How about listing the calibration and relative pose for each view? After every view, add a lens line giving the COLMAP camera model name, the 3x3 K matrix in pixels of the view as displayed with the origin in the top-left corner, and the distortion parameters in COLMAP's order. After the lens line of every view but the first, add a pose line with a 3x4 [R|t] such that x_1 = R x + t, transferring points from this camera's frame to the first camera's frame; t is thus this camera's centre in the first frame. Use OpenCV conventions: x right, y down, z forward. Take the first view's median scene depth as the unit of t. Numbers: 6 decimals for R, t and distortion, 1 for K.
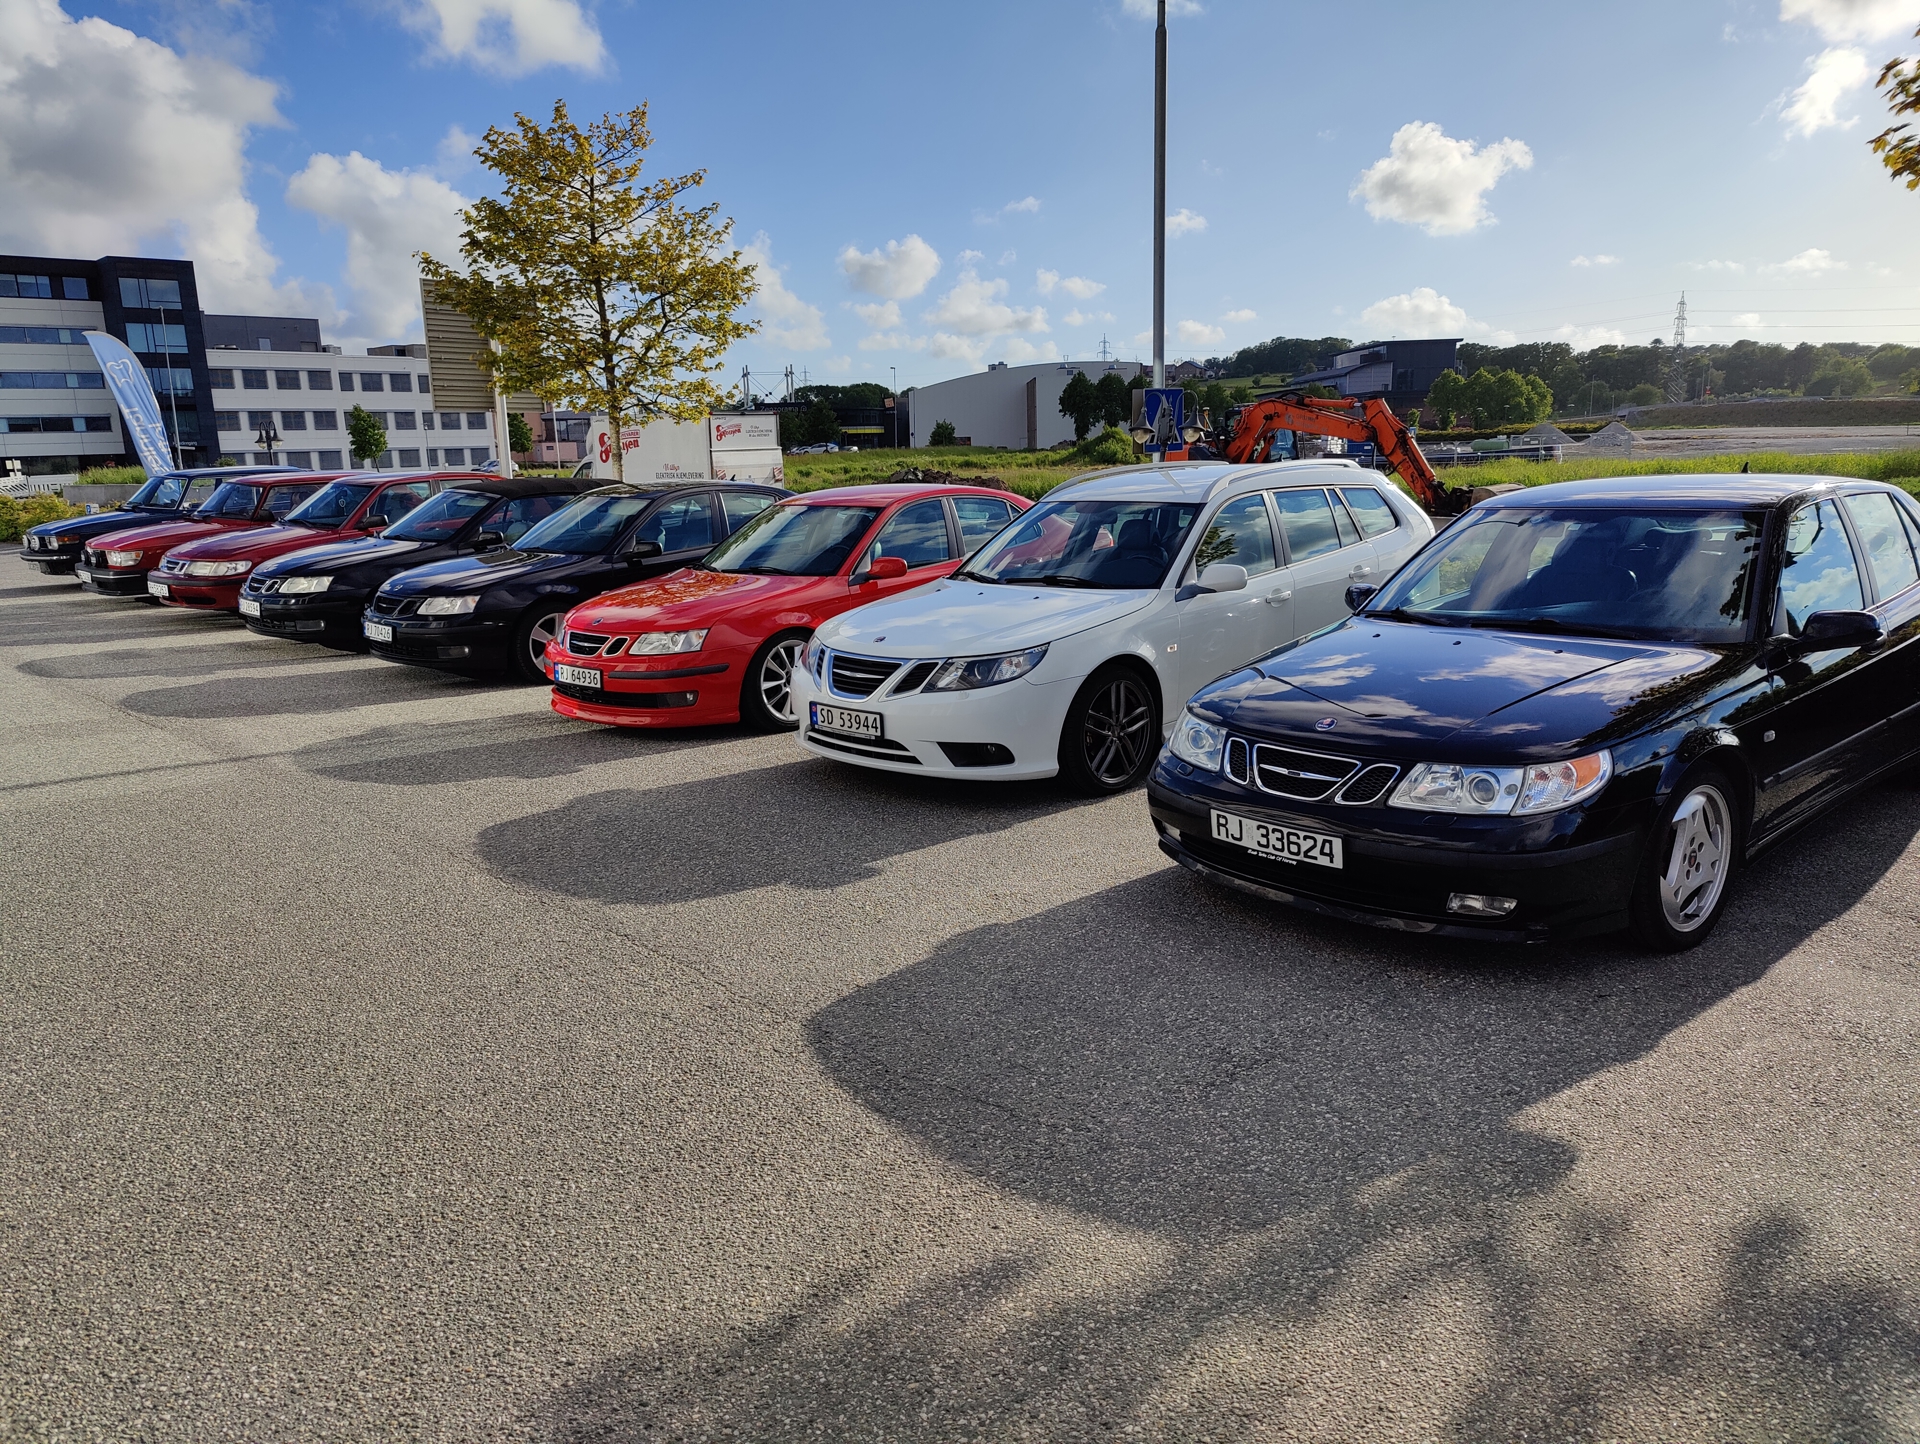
lens RADIAL K [[1324.8, 0, 970.8], [0, 1324.8, 731.0], [0, 0, 1]] dist [0.036002, -0.035216]
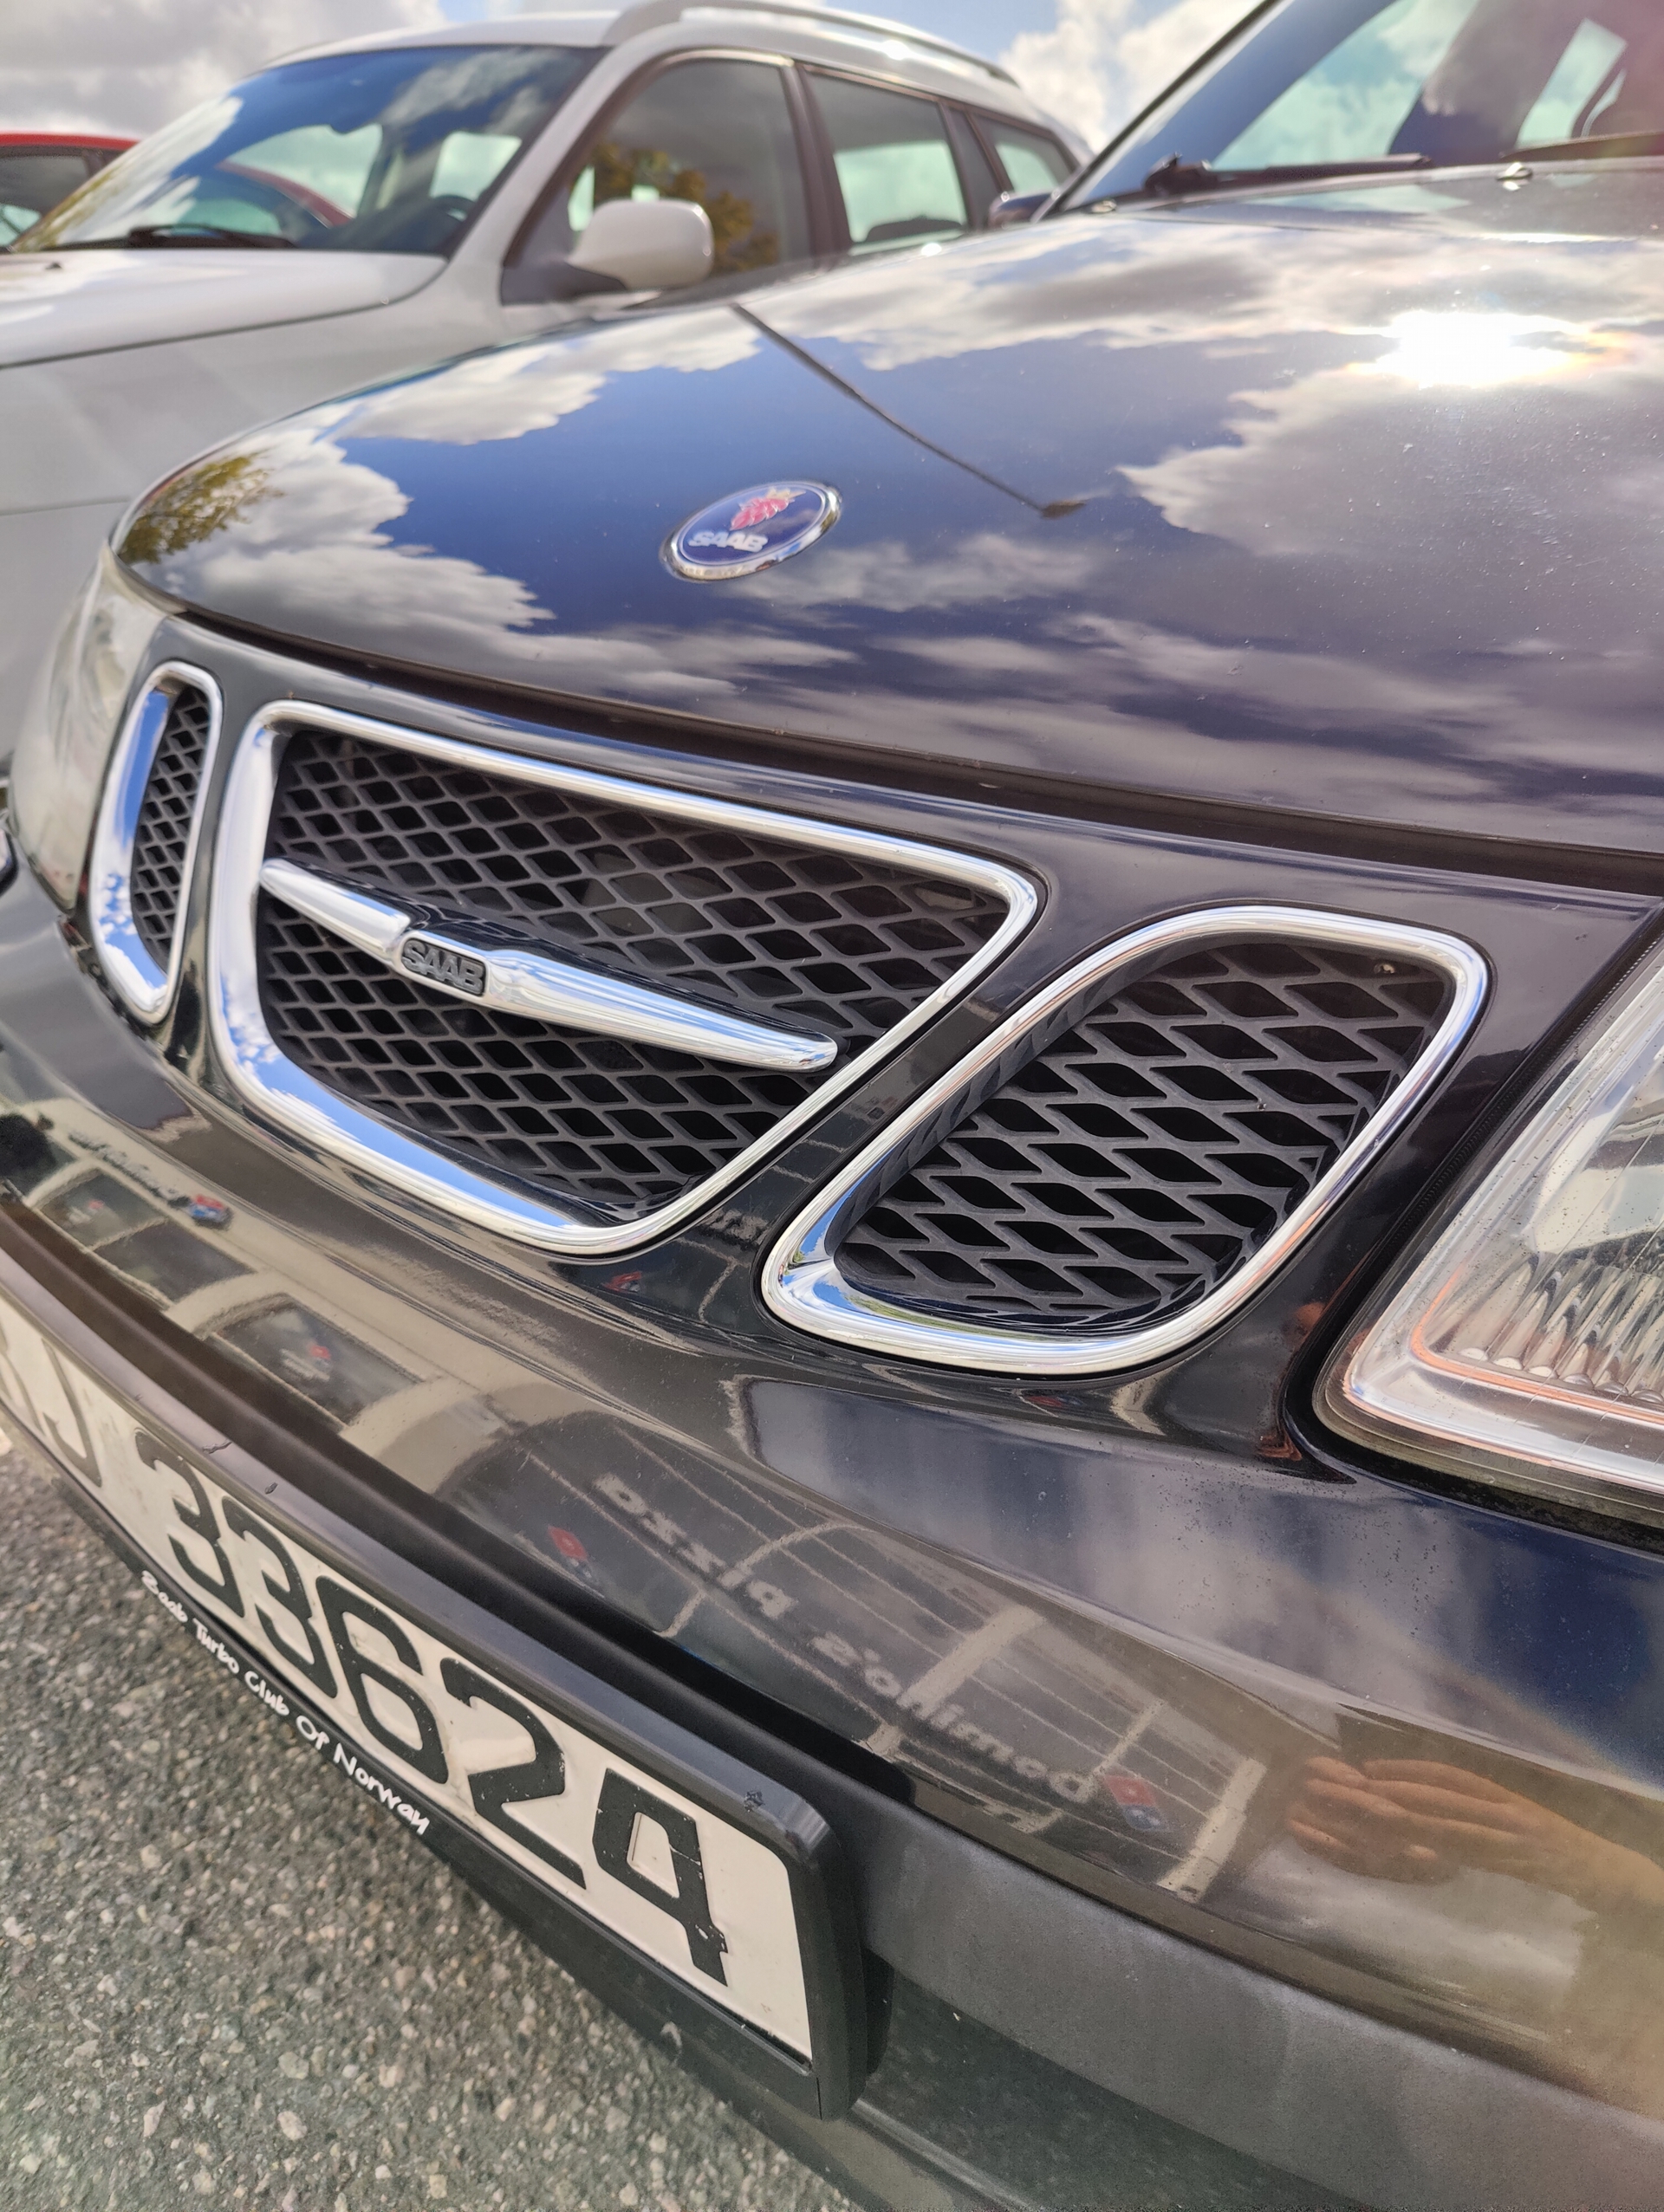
lens RADIAL K [[1526.5, 0, 832.6], [0, 1526.5, 1111.0], [0, 0, 1]] dist [0.036002, -0.035216]
pose [[0.983948, -0.042261, 0.173379, 0.174430], [-0.001280, 0.969859, 0.243663, 0.008521], [-0.178450, -0.239974, 0.954237, 0.600363]]
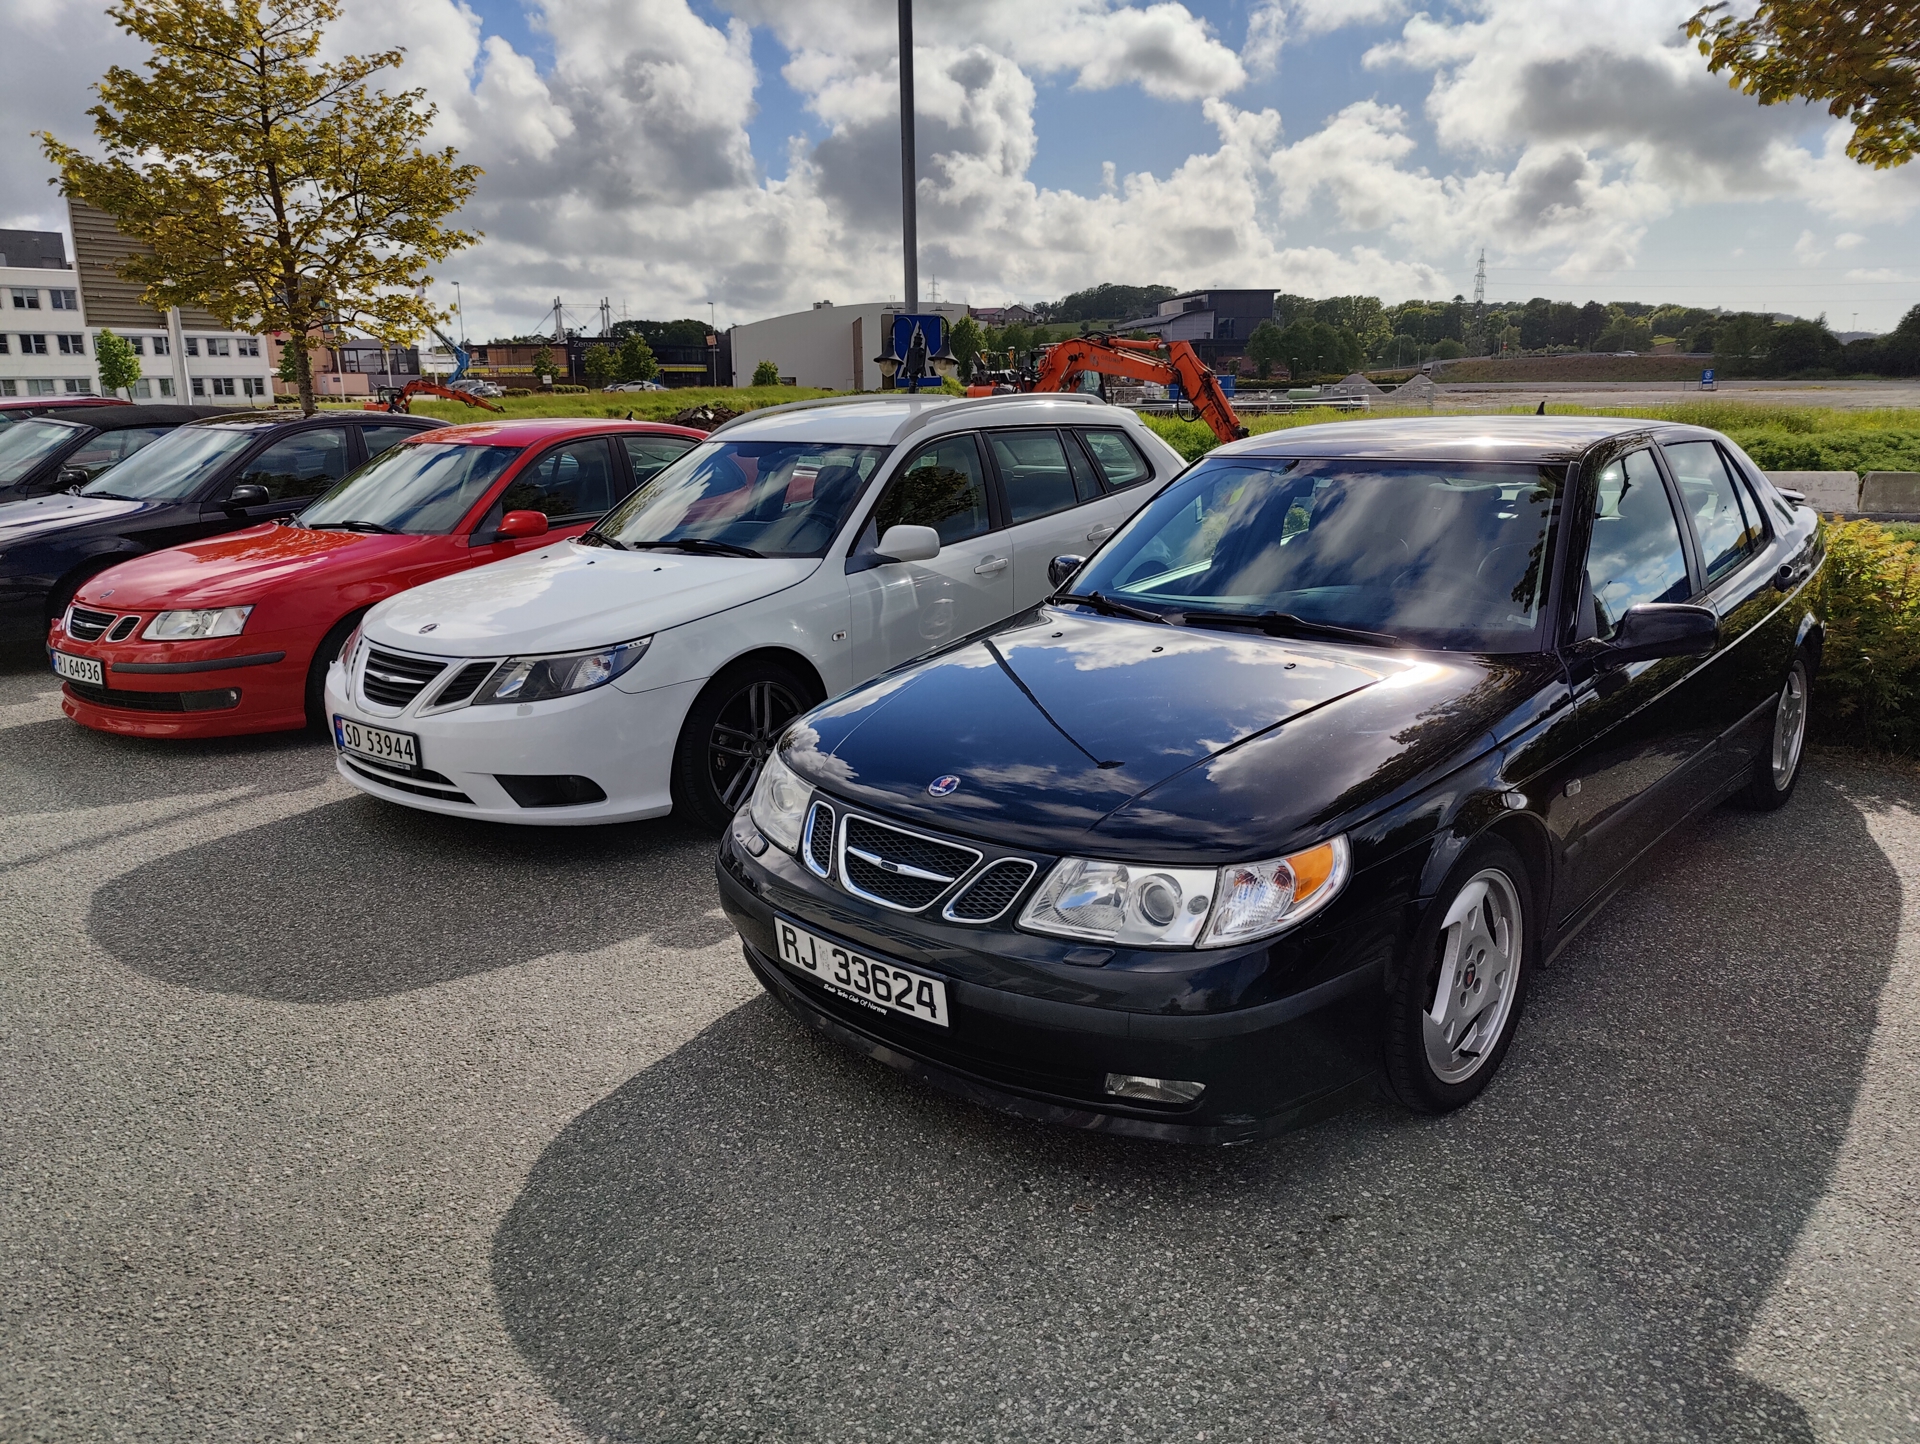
lens RADIAL K [[1324.8, 0, 970.8], [0, 1324.8, 731.0], [0, 0, 1]] dist [0.036002, -0.035216]
pose [[0.992105, -0.016036, 0.124382, 0.140605], [0.010904, 0.999065, 0.041829, -0.041834], [-0.124937, -0.040143, 0.991352, 0.248293]]
